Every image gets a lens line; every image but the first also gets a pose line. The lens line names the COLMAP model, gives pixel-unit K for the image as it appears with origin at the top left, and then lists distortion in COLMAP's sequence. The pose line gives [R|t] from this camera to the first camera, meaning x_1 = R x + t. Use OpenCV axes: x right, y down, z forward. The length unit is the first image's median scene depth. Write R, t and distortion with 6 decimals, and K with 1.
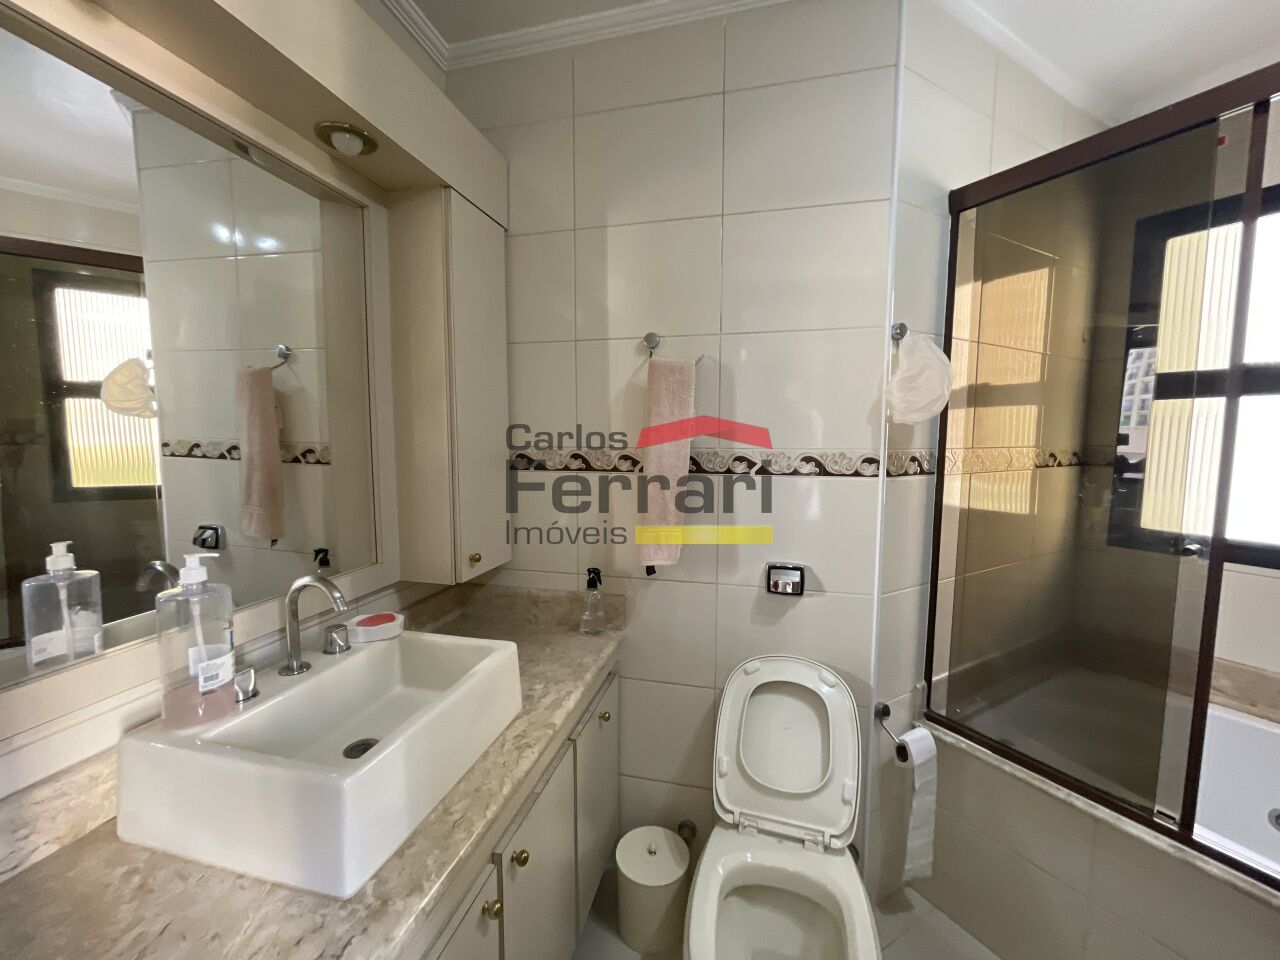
lens RADIAL K [[513.8, 0, 638.0], [0, 513.8, 482.6], [0, 0, 1]] dist [-0.001965, -0.000073]
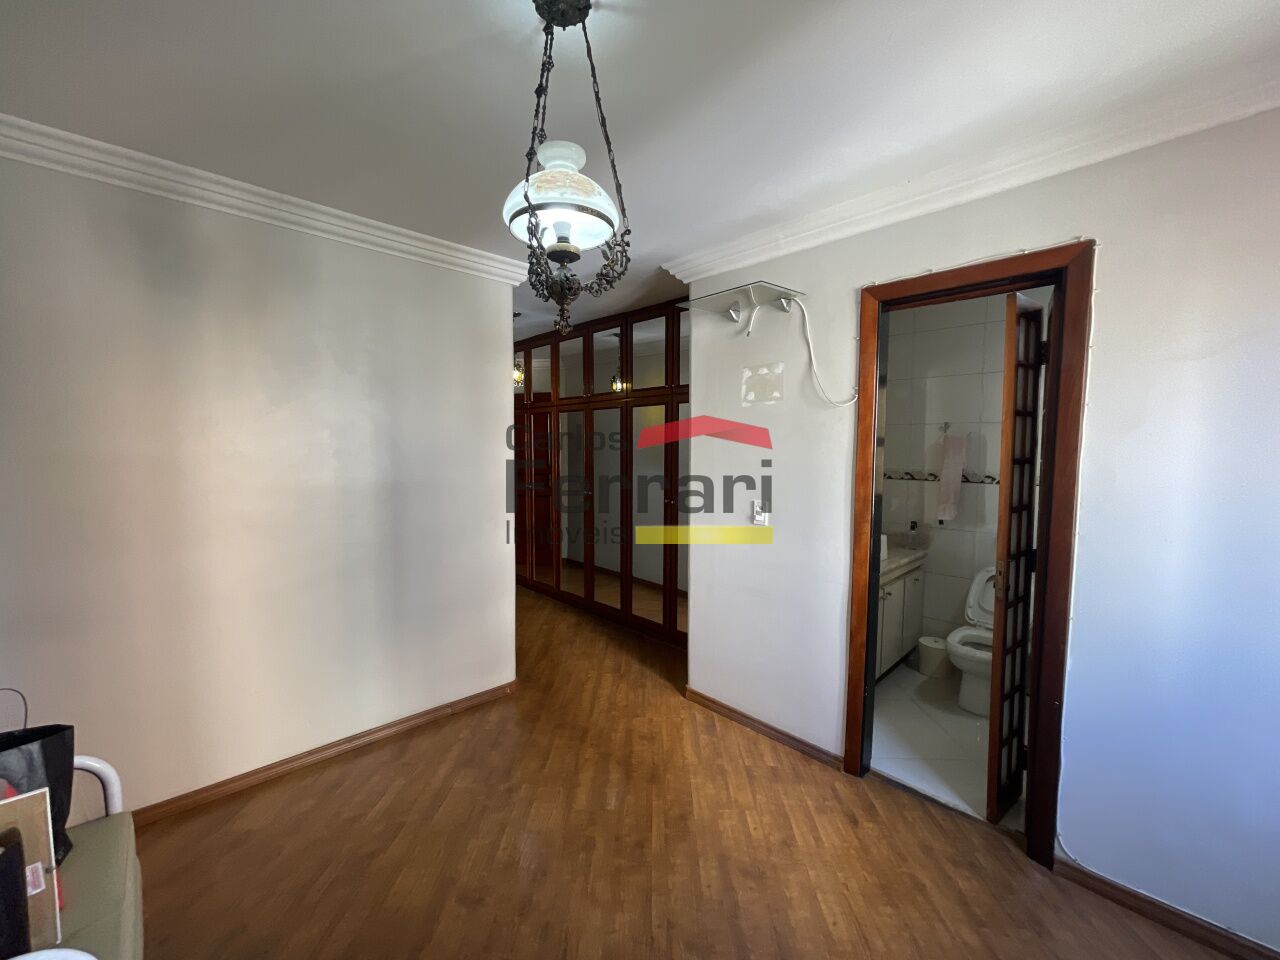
lens RADIAL K [[513.8, 0, 643.3], [0, 513.8, 479.0], [0, 0, 1]] dist [-0.001965, -0.000073]
pose [[0.847995, 0.039593, -0.528523, 0.101049], [-0.056097, 0.998309, -0.015219, 0.082291], [0.527027, 0.042554, 0.848782, -1.704111]]
